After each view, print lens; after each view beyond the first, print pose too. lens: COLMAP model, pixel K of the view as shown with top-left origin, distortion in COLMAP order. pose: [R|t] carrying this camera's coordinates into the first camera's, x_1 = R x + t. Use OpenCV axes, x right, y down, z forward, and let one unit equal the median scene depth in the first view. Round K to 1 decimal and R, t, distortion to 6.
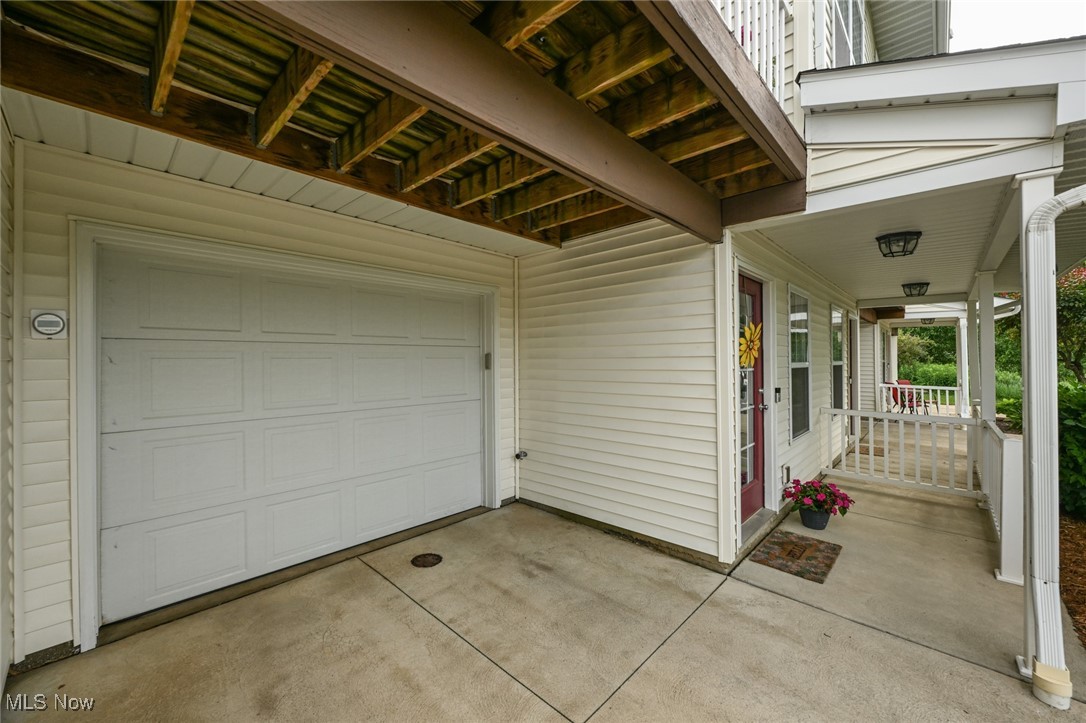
lens RADIAL K [[432.0, 0, 543.0], [0, 432.0, 361.5], [0, 0, 1]] dist [0.000144, 0.000072]
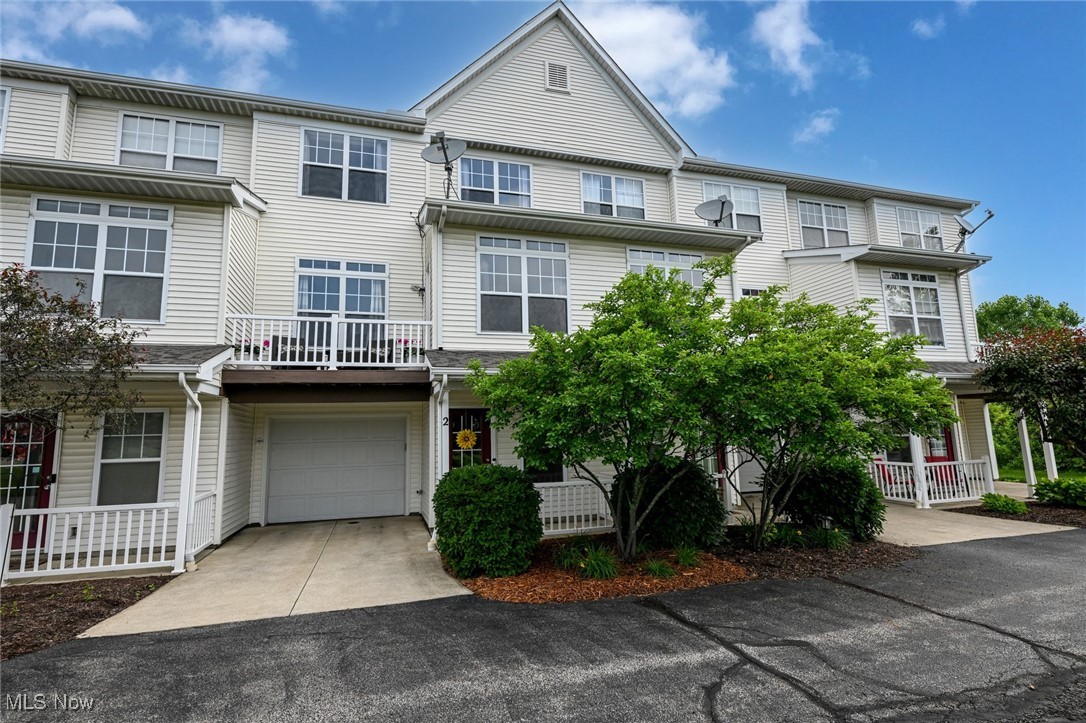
lens RADIAL K [[535.4, 0, 543.0], [0, 535.4, 361.5], [0, 0, 1]] dist [-0.003298, -0.000661]
pose [[0.866494, -0.094907, -0.490082, 1.871068], [0.021394, 0.987919, -0.153490, 0.002663], [0.498728, 0.122513, 0.858056, -1.053314]]
